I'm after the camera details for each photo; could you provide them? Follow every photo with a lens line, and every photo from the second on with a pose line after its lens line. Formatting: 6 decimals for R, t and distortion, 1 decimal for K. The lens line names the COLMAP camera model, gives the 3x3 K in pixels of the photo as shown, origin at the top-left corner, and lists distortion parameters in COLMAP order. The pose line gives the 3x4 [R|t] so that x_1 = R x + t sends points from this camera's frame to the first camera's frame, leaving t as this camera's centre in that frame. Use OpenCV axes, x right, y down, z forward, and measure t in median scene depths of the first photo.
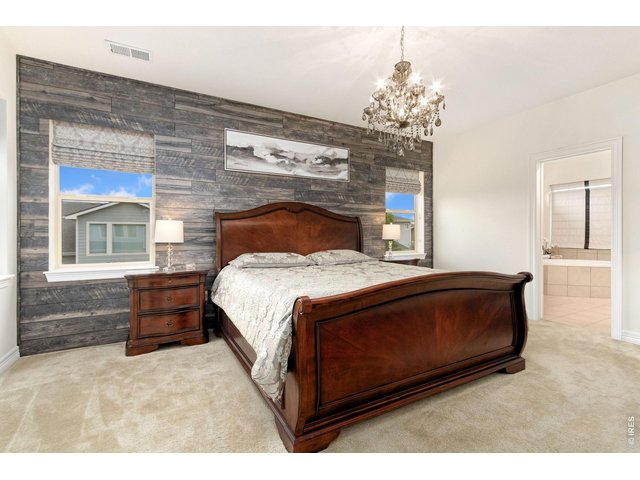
lens RADIAL K [[299.8, 0, 319.8], [0, 299.8, 236.0], [0, 0, 1]] dist [0.005814, 0.000415]
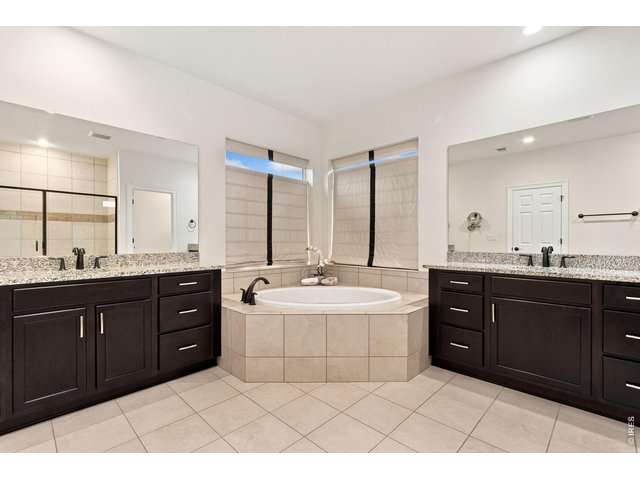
lens RADIAL K [[299.8, 0, 320.9], [0, 299.8, 242.3], [0, 0, 1]] dist [0.005814, 0.000415]
pose [[0.959381, 0.000623, 0.282113, 0.627124], [-0.000799, 1.000000, 0.000510, -0.004269], [-0.282113, -0.000715, 0.959381, 0.467266]]
